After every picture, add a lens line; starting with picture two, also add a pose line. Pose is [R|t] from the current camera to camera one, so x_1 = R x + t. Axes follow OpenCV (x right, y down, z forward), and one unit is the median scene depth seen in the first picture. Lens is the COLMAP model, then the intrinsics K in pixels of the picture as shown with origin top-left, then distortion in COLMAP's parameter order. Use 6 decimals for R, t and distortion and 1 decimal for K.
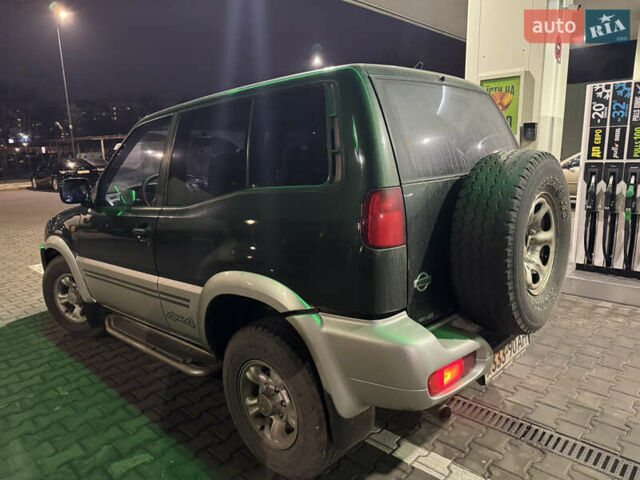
lens RADIAL K [[454.7, 0, 323.4], [0, 454.7, 237.7], [0, 0, 1]] dist [0.013489, -0.011519]
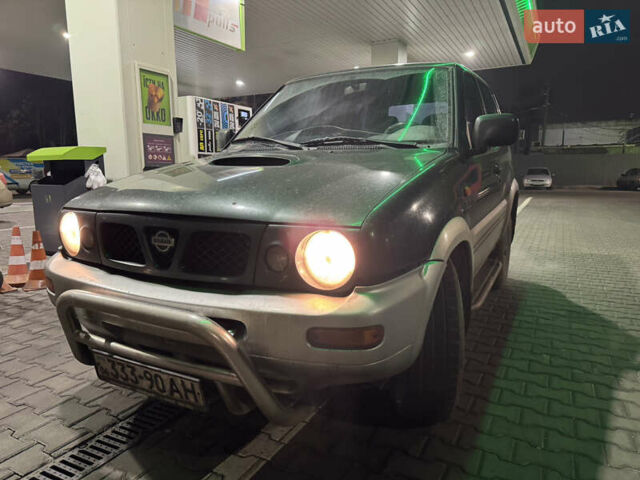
lens RADIAL K [[454.7, 0, 319.0], [0, 454.7, 242.6], [0, 0, 1]] dist [0.013489, -0.011519]
pose [[-0.265218, -0.120139, 0.956674, -0.873138], [0.200503, 0.963645, 0.176600, -0.080366], [-0.943111, 0.238653, -0.231488, 1.075318]]
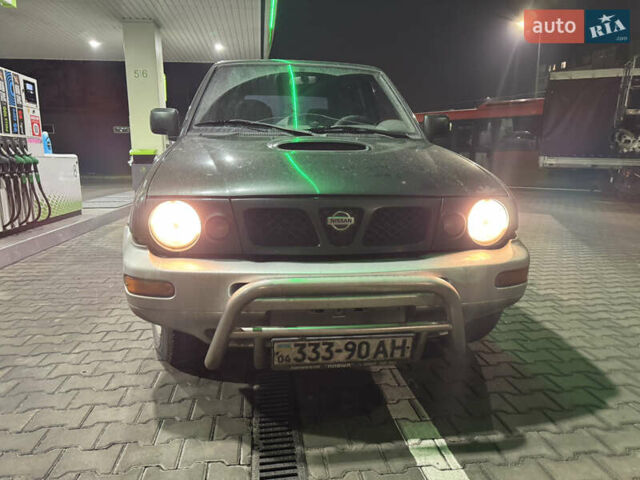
lens RADIAL K [[454.7, 0, 322.0], [0, 454.7, 239.7], [0, 0, 1]] dist [0.013489, -0.011519]
pose [[-0.772731, -0.082429, 0.629359, -0.714889], [0.145064, 0.942355, 0.301534, -0.147500], [-0.617935, 0.324302, -0.716230, 1.411789]]
